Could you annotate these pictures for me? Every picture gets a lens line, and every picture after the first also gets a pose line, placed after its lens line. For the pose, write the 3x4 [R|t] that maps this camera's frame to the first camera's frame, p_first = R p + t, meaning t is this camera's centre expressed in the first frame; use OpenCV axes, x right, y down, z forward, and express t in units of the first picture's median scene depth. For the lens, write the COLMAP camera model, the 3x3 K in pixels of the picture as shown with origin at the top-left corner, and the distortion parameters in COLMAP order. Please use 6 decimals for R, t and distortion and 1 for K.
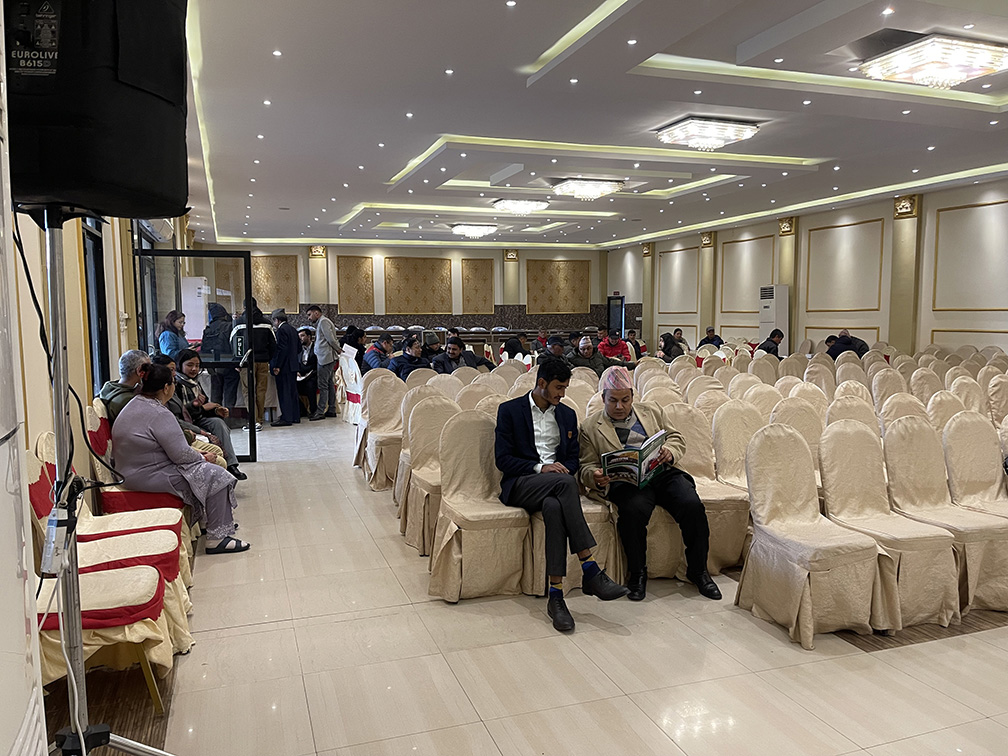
lens RADIAL K [[761.8, 0, 503.7], [0, 761.8, 381.3], [0, 0, 1]] dist [0.066105, -0.082855]
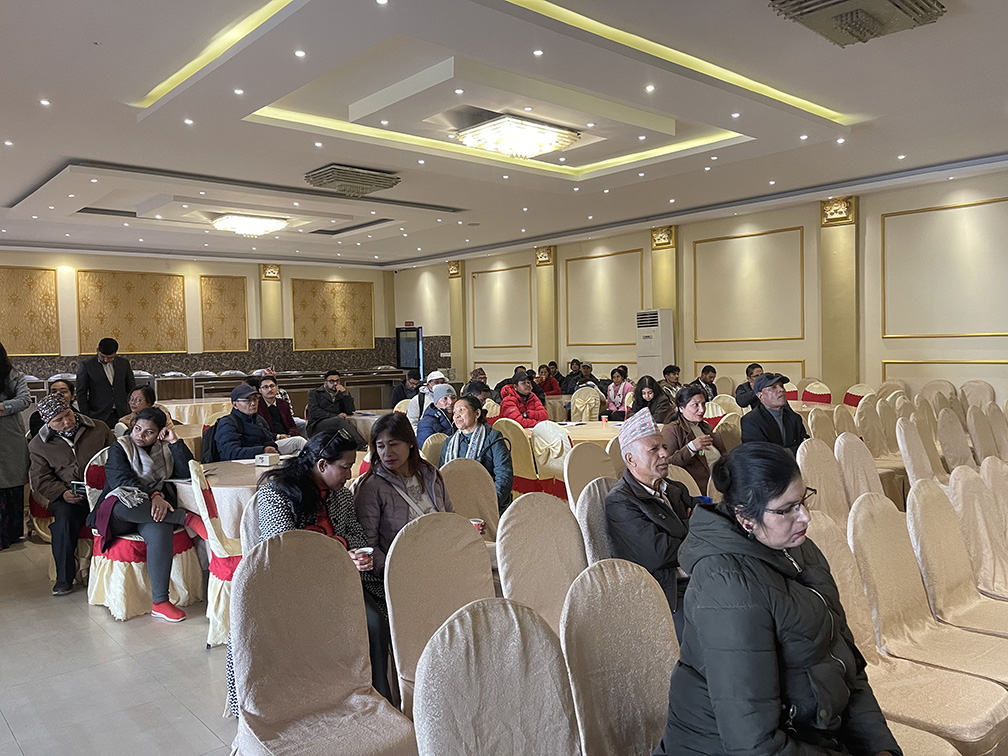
lens RADIAL K [[761.8, 0, 510.2], [0, 761.8, 379.6], [0, 0, 1]] dist [0.066105, -0.082855]
pose [[0.922444, -0.032280, 0.384780, -0.068912], [0.050640, 0.998006, -0.037676, -0.022185], [-0.382797, 0.054239, 0.922239, 0.238690]]
